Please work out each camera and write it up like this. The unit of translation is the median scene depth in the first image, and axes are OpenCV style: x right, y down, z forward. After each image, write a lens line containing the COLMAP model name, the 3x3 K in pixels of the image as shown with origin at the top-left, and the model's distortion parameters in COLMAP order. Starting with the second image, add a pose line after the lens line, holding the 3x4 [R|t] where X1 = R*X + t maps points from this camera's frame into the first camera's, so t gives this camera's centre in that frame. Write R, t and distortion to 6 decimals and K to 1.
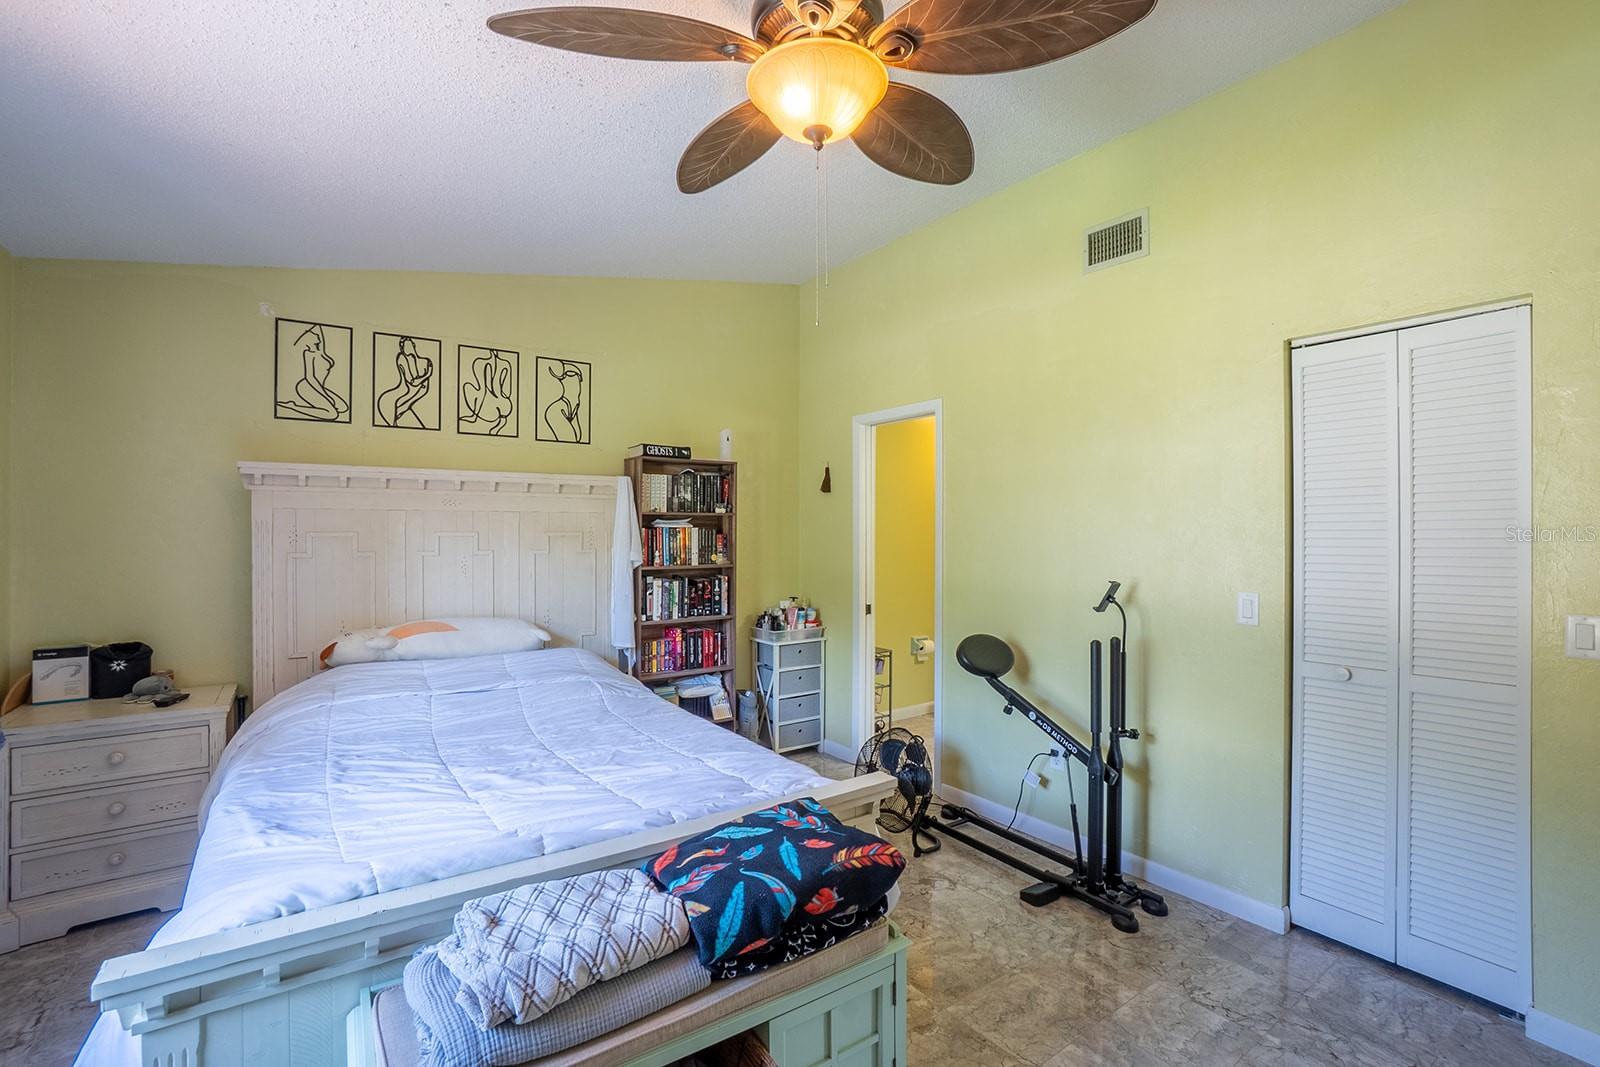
lens RADIAL K [[714.0, 0, 797.7], [0, 714.0, 528.1], [0, 0, 1]] dist [-0.060513, 0.021655]
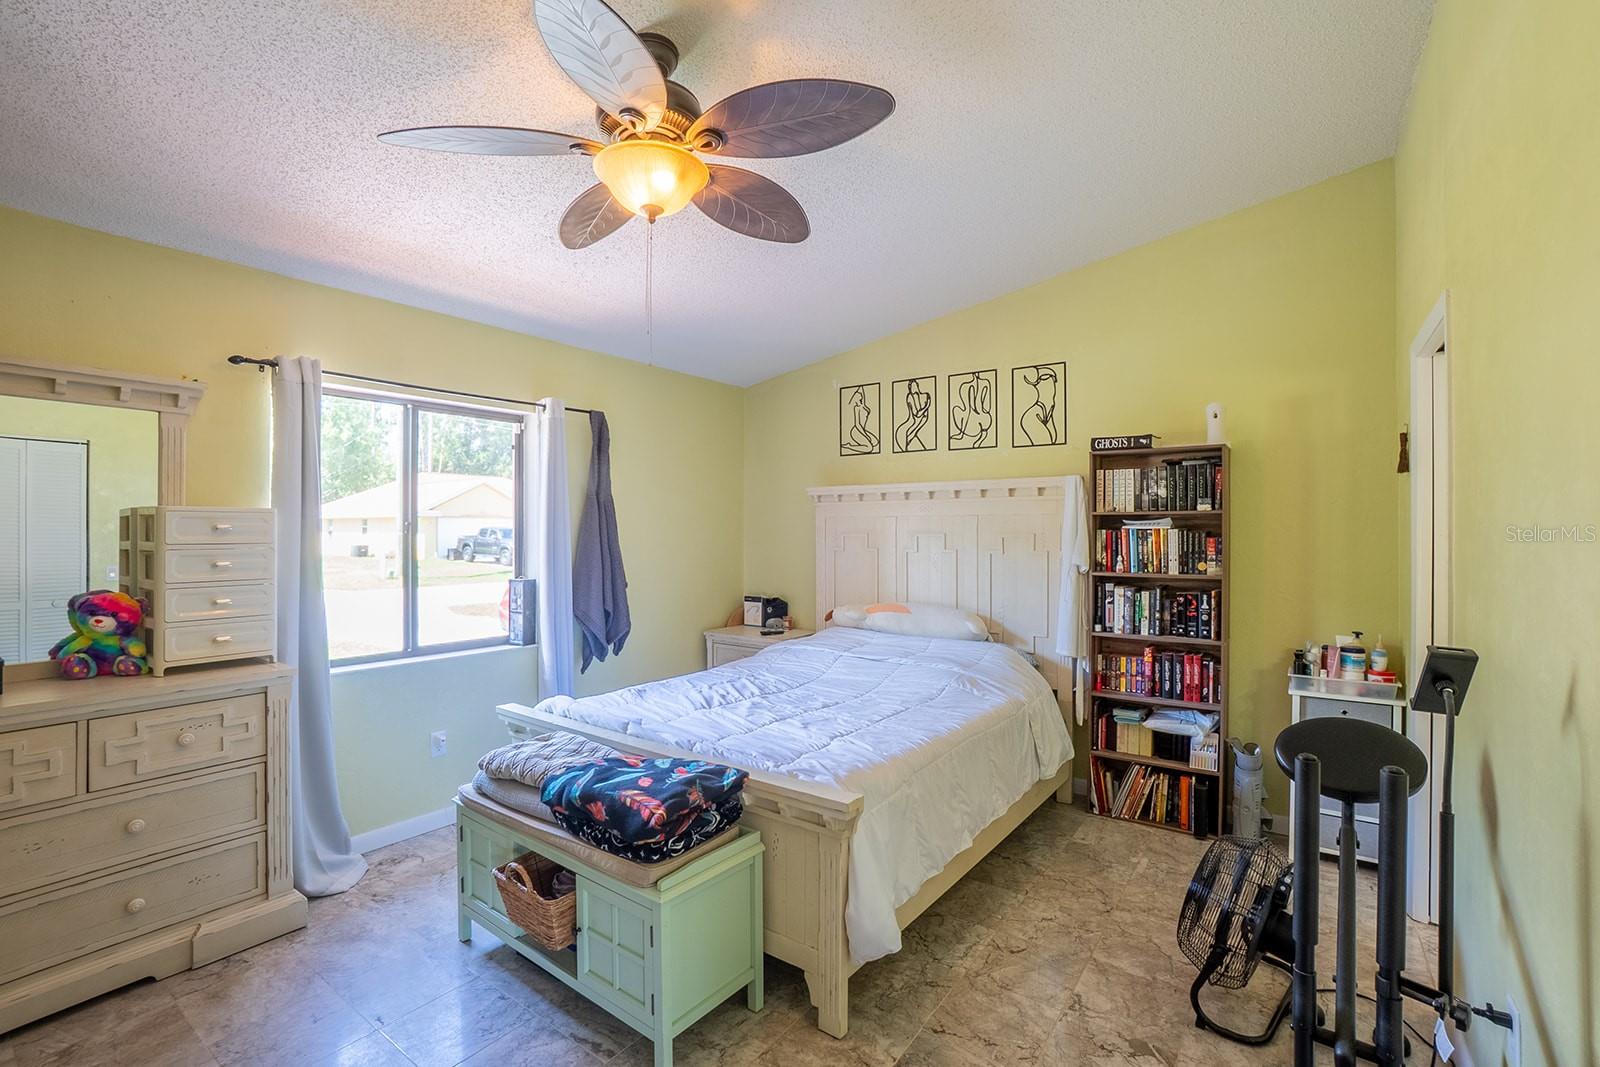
lens RADIAL K [[714.0, 0, 797.7], [0, 714.0, 528.1], [0, 0, 1]] dist [-0.060513, 0.021655]
pose [[0.315801, -0.004600, -0.948814, 0.522755], [0.001453, 0.999989, -0.004364, 0.001142], [0.948824, 0.000000, 0.315804, 0.345350]]
